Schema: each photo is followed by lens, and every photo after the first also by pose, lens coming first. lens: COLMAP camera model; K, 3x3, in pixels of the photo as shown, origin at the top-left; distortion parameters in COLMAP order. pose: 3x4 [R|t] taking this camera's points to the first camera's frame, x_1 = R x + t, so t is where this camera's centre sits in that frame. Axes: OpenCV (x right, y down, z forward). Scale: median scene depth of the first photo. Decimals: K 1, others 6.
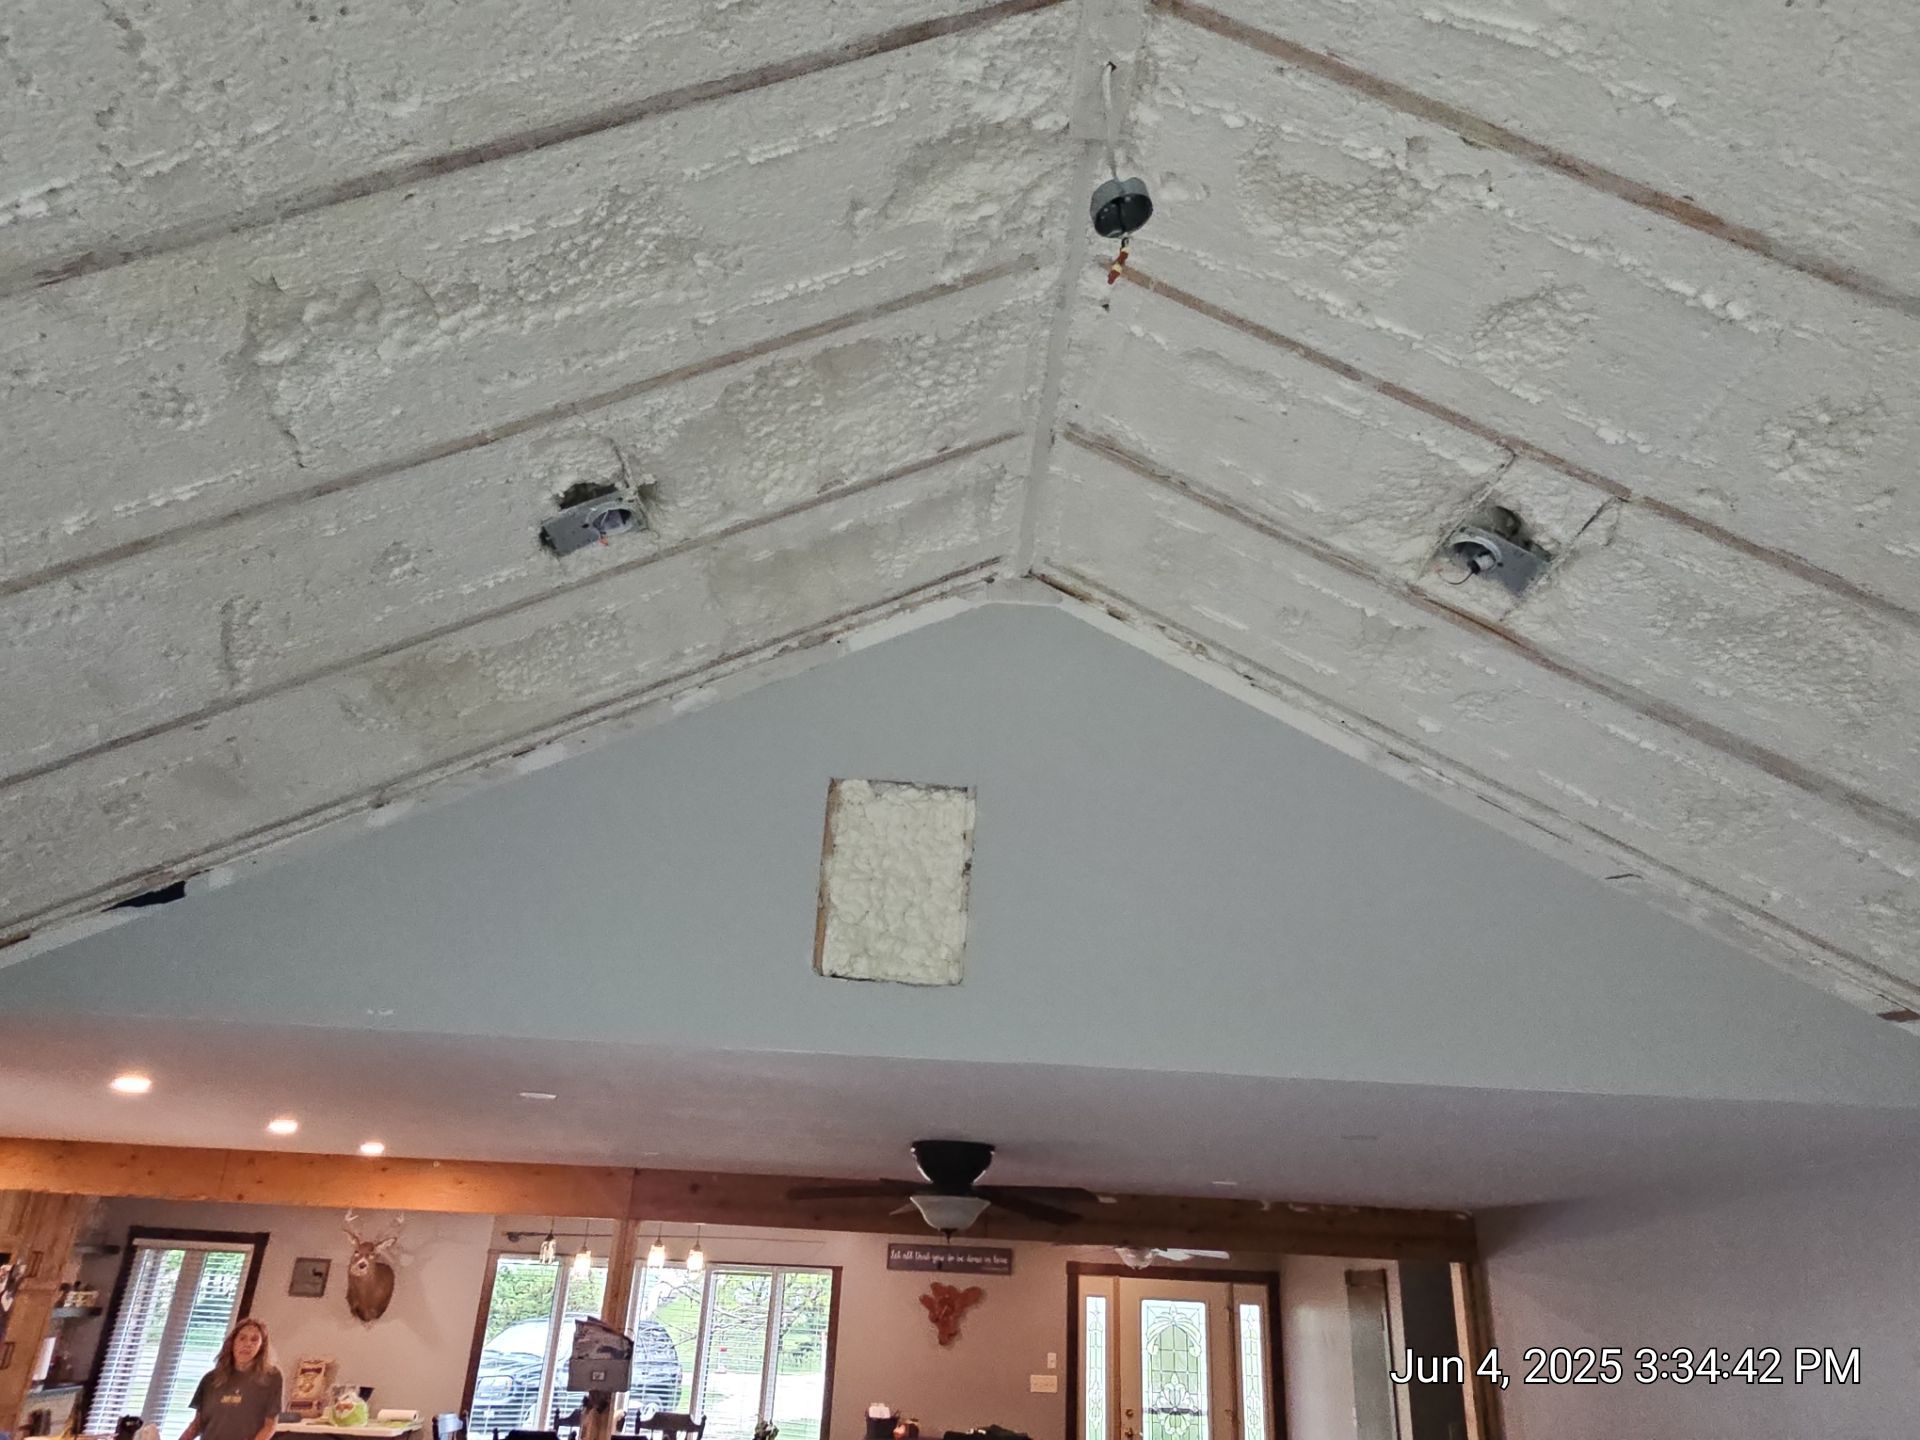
lens RADIAL K [[1281.0, 0, 958.1], [0, 1281.0, 729.4], [0, 0, 1]] dist [-0.000994, 0.003541]
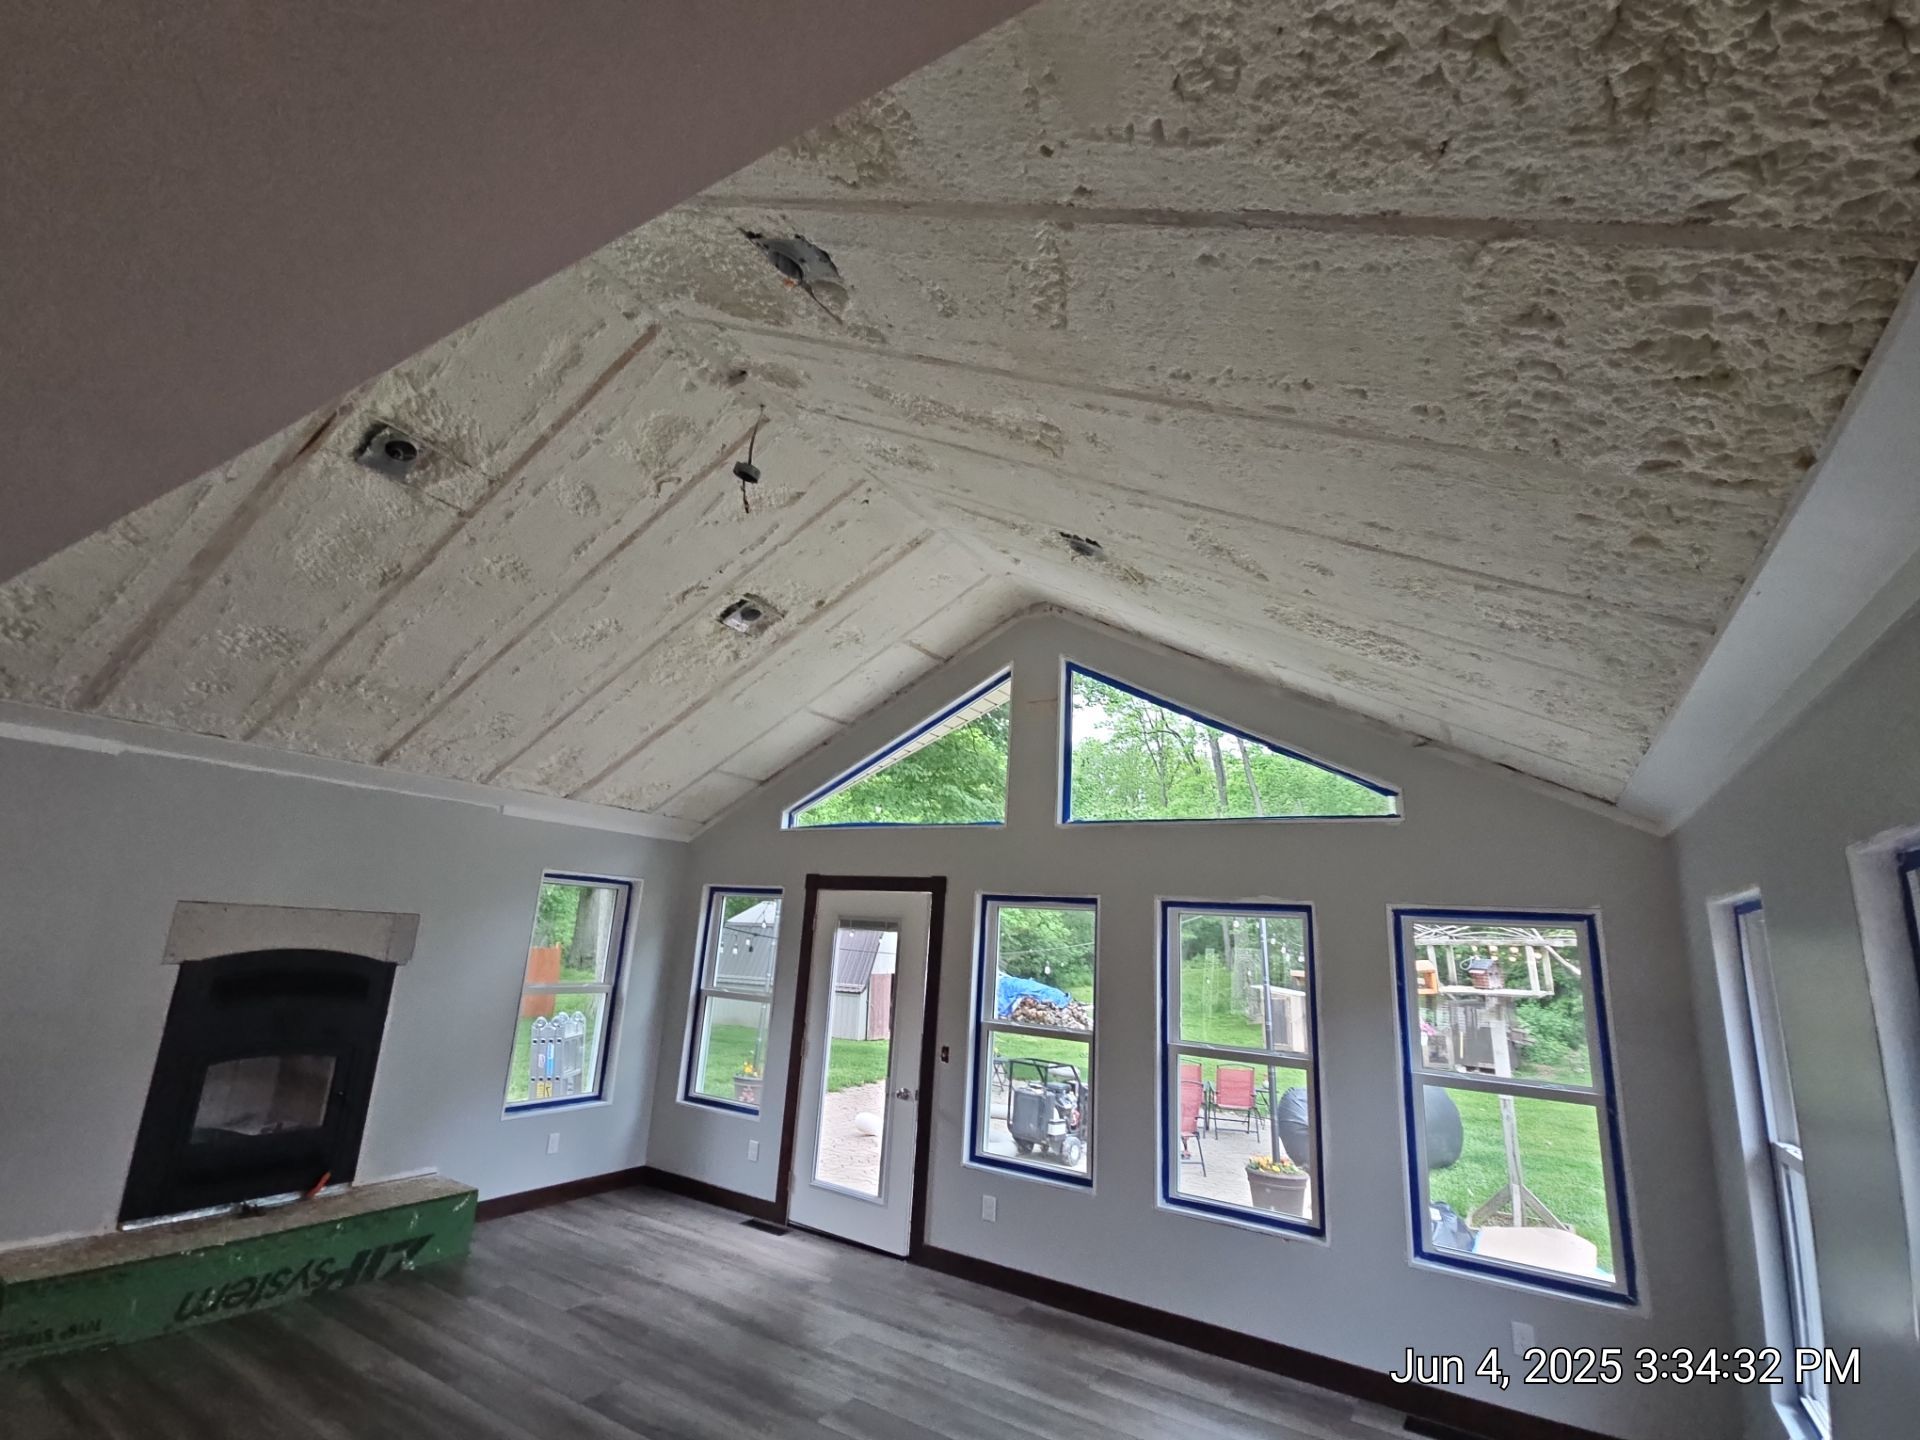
lens RADIAL K [[878.3, 0, 943.5], [0, 878.3, 727.0], [0, 0, 1]] dist [0.002067, -0.003731]
pose [[-0.823795, 0.039054, 0.565541, -0.751456], [-0.311742, 0.802024, -0.509484, 0.477889], [-0.473475, -0.596014, -0.648528, 1.121678]]
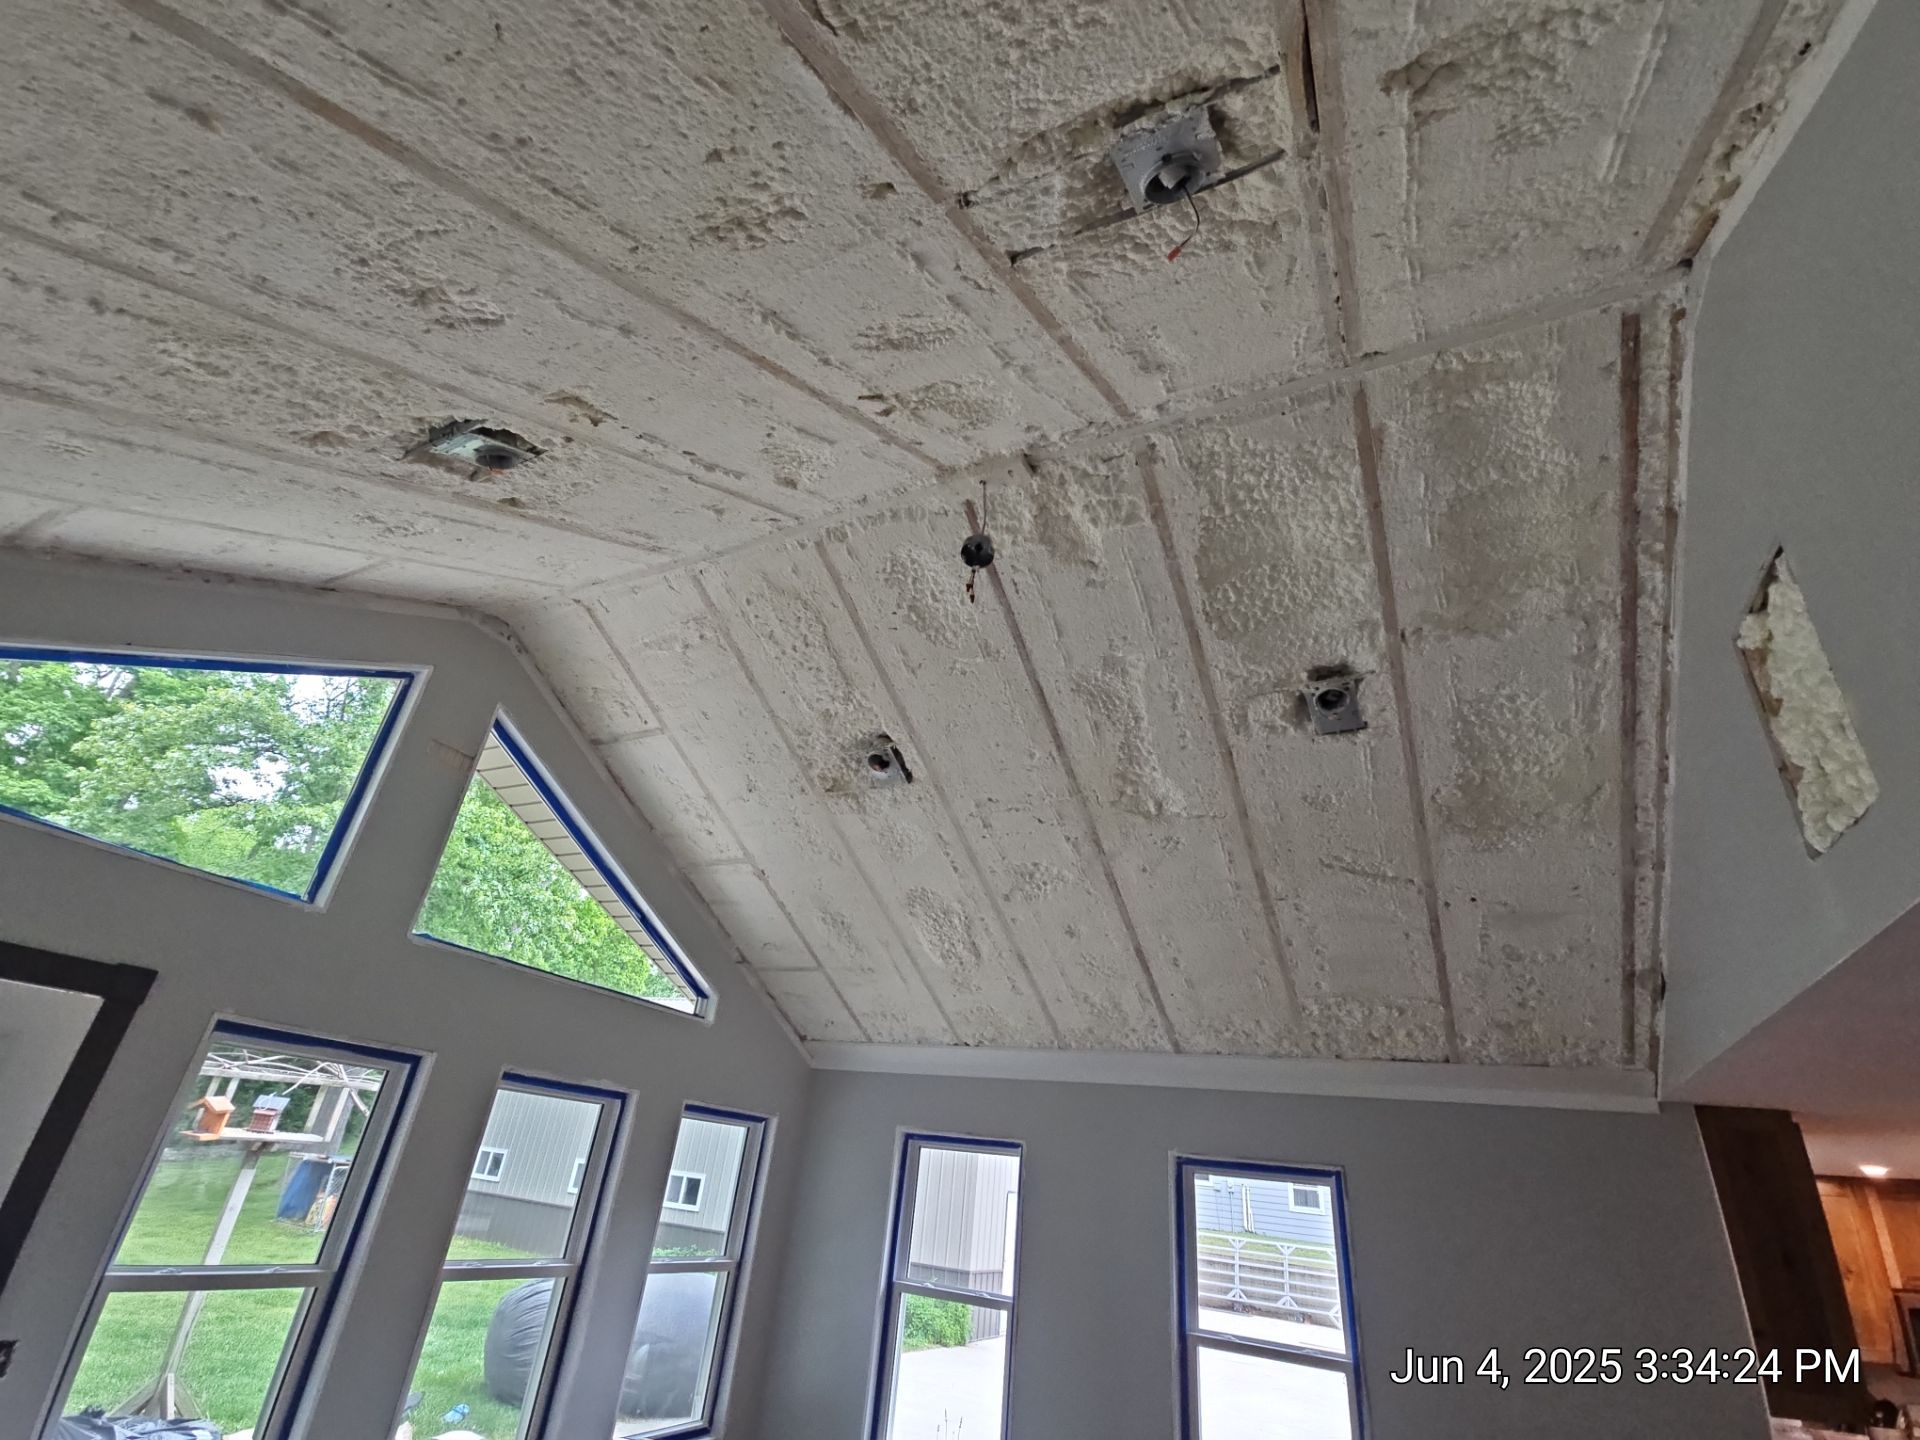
lens RADIAL K [[878.3, 0, 946.7], [0, 878.3, 721.1], [0, 0, 1]] dist [0.002067, -0.003731]
pose [[-0.484688, -0.486276, -0.727058, 0.659670], [0.235074, 0.728222, -0.643765, 0.394677], [0.842507, -0.482938, -0.238649, 0.802535]]
